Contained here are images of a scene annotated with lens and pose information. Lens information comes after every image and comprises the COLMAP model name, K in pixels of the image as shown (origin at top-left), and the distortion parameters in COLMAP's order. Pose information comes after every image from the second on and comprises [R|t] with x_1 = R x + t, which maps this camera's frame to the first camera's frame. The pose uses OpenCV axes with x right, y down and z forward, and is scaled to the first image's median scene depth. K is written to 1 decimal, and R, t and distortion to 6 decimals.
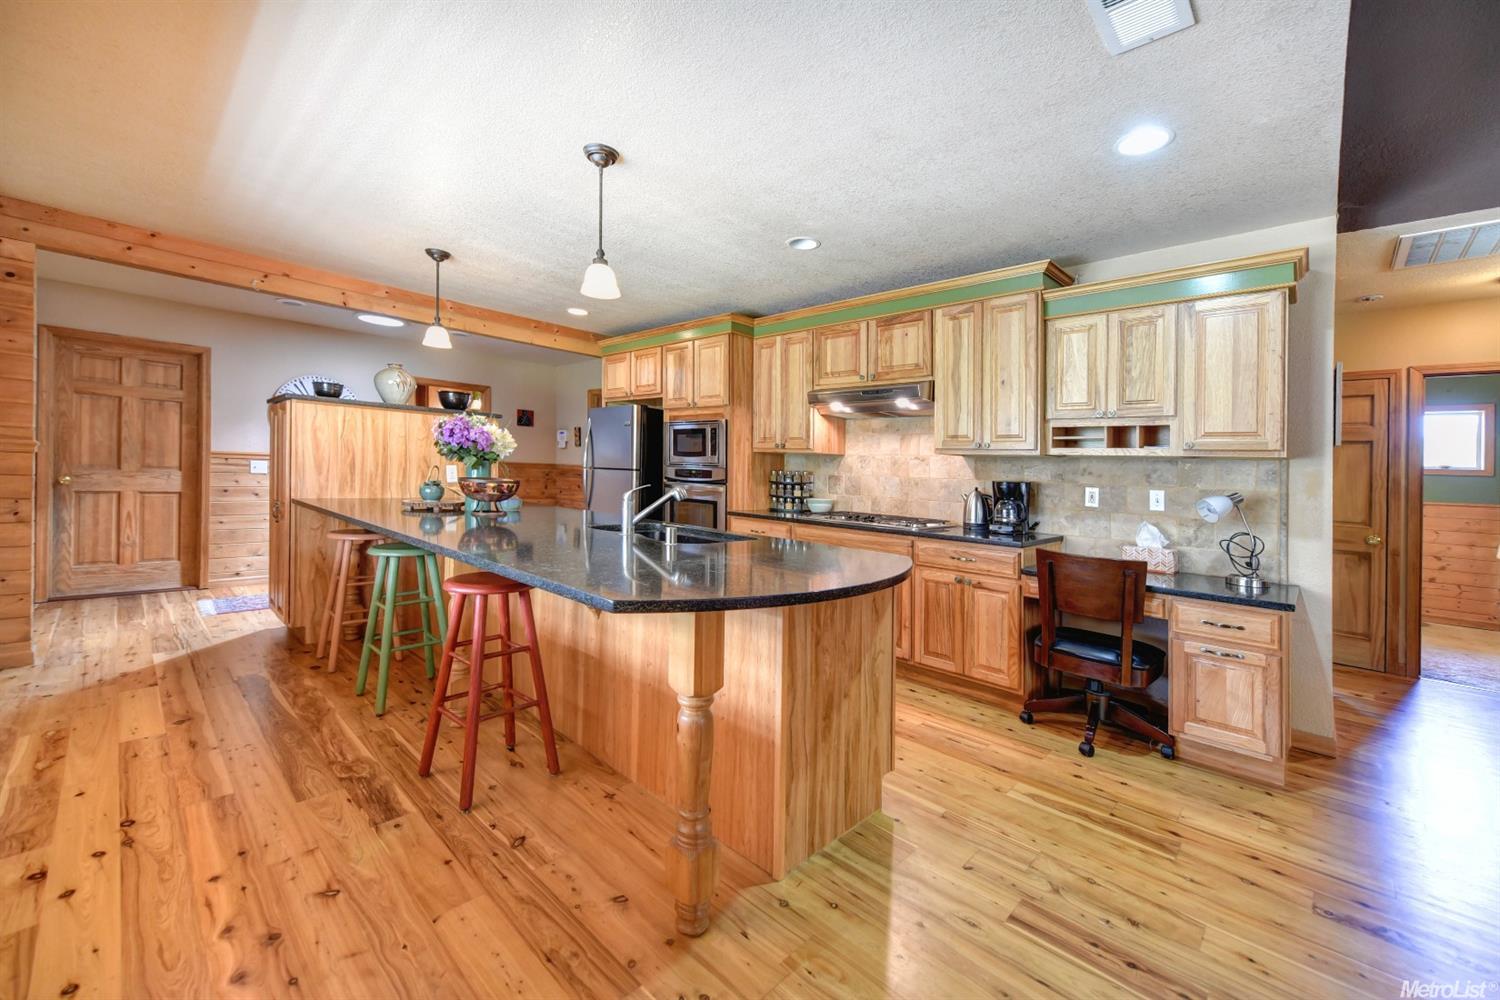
lens RADIAL K [[598.3, 0, 702.7], [0, 598.3, 444.0], [0, 0, 1]] dist [-0.001437, -0.001332]
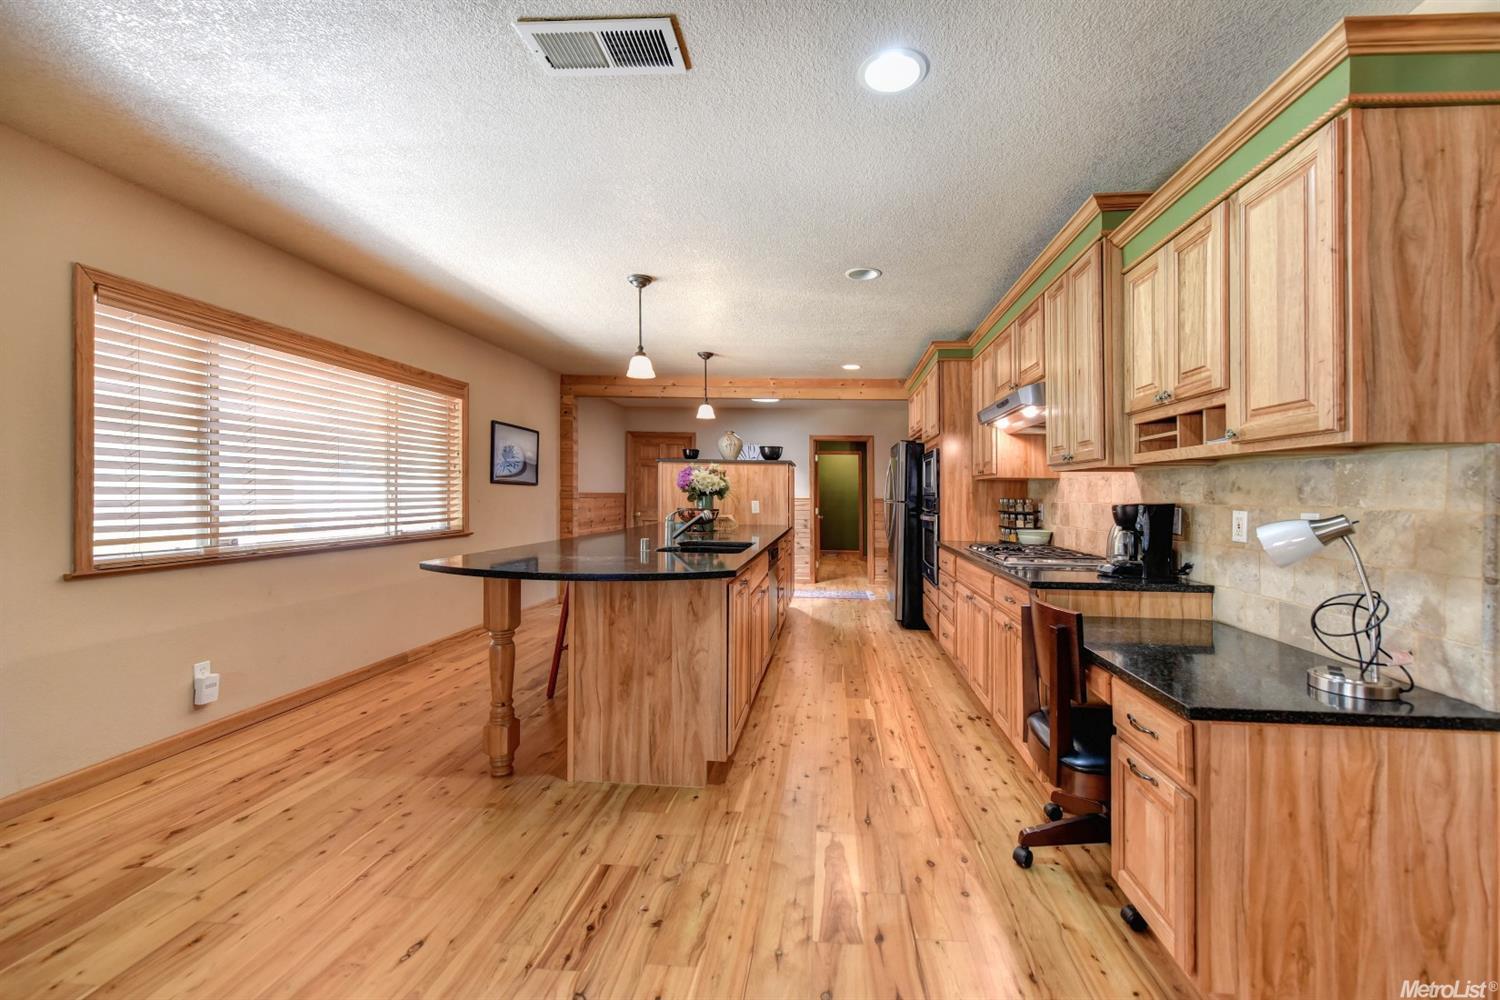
lens RADIAL K [[576.3, 0, 799.7], [0, 576.3, 479.5], [0, 0, 1]] dist [0.002517, -0.001304]
pose [[0.669576, -0.050297, -0.741038, 1.082827], [0.043399, 0.998649, -0.028568, 0.050683], [0.741474, -0.013032, 0.670855, 0.341874]]
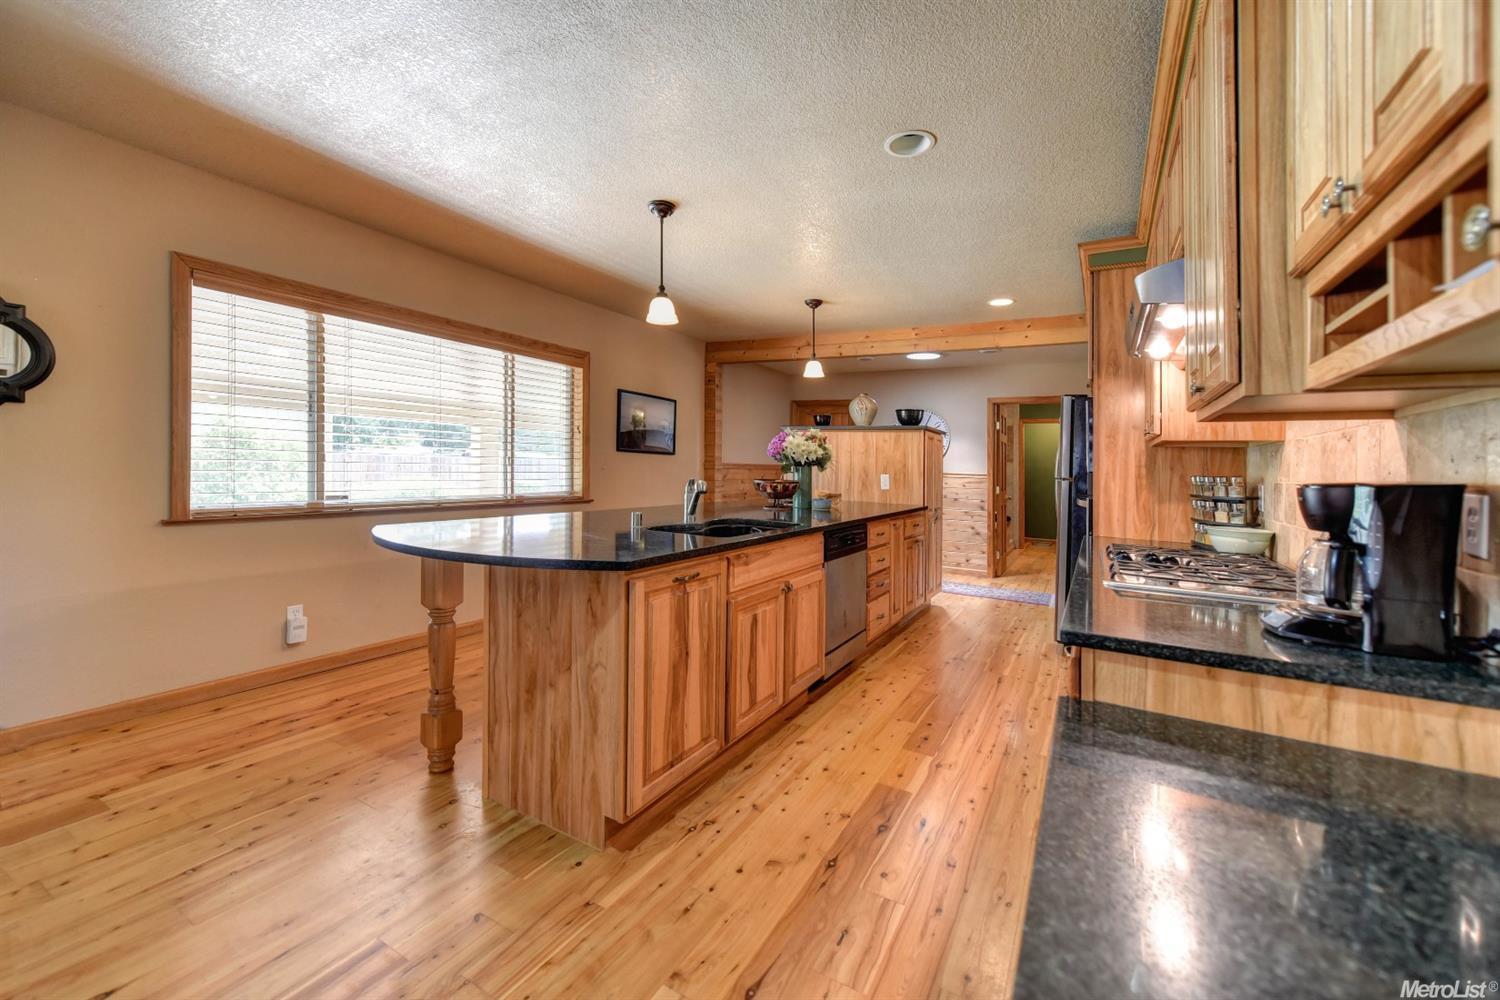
lens RADIAL K [[576.3, 0, 810.1], [0, 576.3, 457.9], [0, 0, 1]] dist [0.002517, -0.001304]
pose [[0.326046, -0.044415, -0.944310, 1.016968], [0.021318, 0.998987, -0.039626, 0.077607], [0.945113, -0.007211, 0.326663, 0.870031]]
